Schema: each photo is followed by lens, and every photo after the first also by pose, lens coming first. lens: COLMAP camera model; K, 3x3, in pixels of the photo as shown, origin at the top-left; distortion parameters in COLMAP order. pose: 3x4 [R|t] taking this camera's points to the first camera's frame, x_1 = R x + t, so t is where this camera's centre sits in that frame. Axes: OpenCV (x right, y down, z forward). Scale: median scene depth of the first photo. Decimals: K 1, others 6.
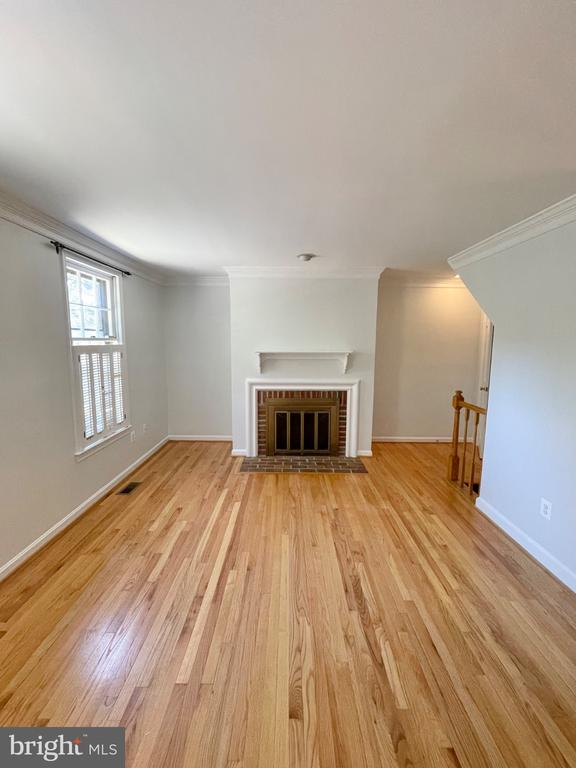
lens RADIAL K [[312.8, 0, 276.3], [0, 312.8, 380.6], [0, 0, 1]] dist [-0.020648, 0.003174]
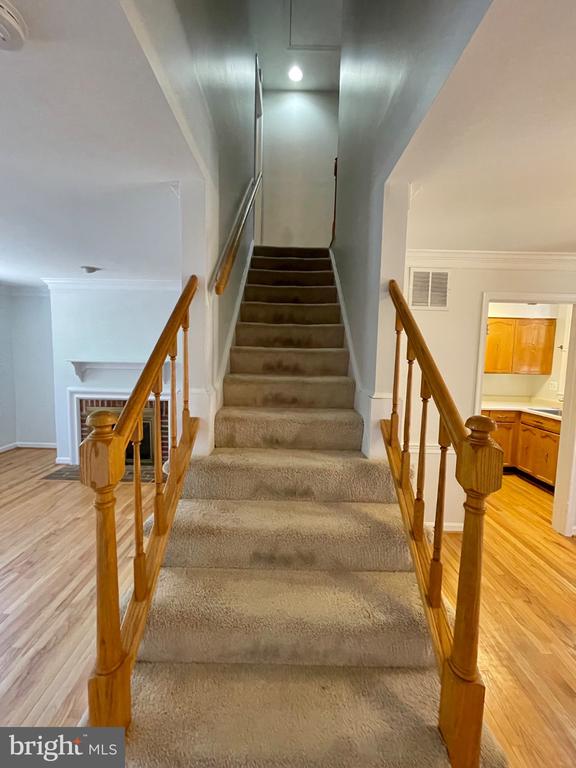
lens RADIAL K [[312.8, 0, 284.1], [0, 312.8, 379.3], [0, 0, 1]] dist [-0.020648, 0.003174]
pose [[0.999803, 0.018314, 0.007692, 0.592707], [-0.018004, 0.999092, -0.038621, -0.005081], [-0.008392, 0.038475, 0.999224, -0.011109]]
